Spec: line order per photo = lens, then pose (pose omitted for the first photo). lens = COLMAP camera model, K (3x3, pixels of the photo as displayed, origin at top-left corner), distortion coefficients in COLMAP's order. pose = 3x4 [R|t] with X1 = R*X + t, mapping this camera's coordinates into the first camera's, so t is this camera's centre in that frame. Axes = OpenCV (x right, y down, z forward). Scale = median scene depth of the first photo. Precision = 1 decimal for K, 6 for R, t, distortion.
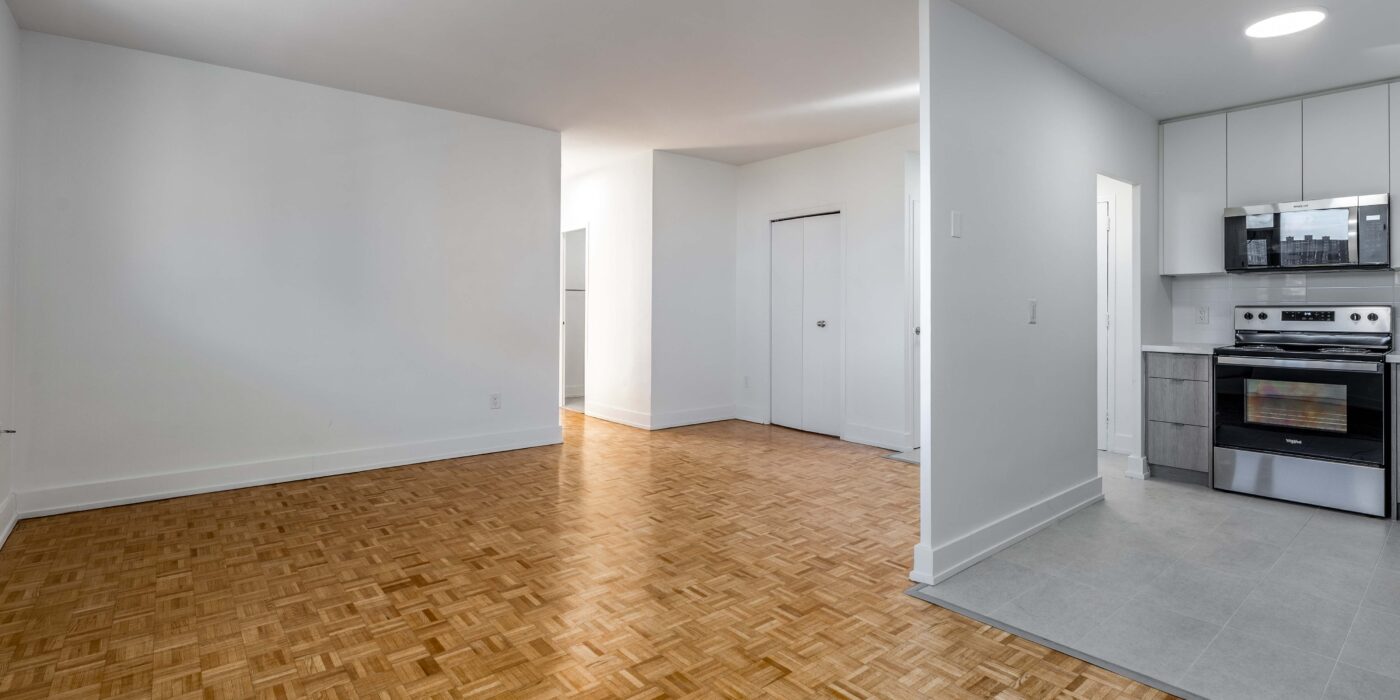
lens RADIAL K [[680.3, 0, 717.4], [0, 680.3, 303.2], [0, 0, 1]] dist [-0.003425, 0.000259]
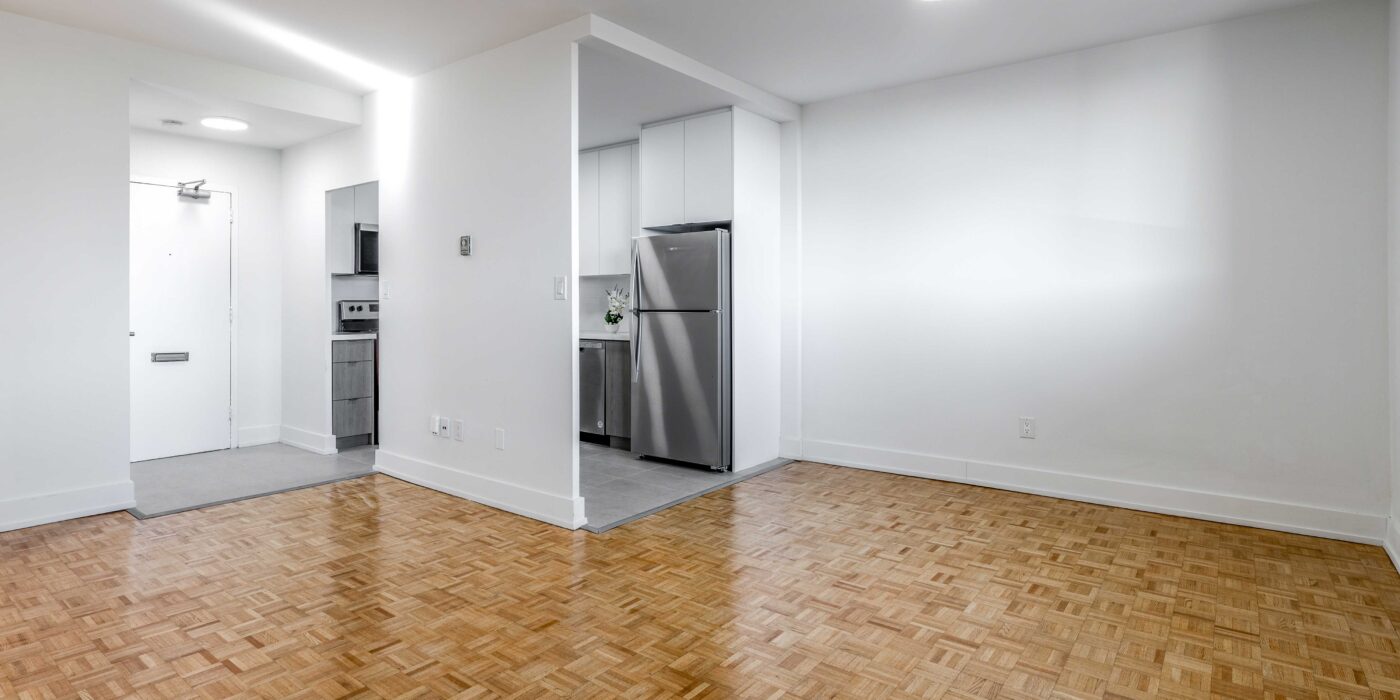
lens RADIAL K [[680.3, 0, 647.0], [0, 680.3, 304.0], [0, 0, 1]] dist [-0.003425, 0.000259]
pose [[-0.175028, -0.004667, 0.984552, -0.858937], [-0.007224, 0.999968, 0.003456, 0.003103], [-0.984537, -0.006507, -0.175056, 1.017095]]
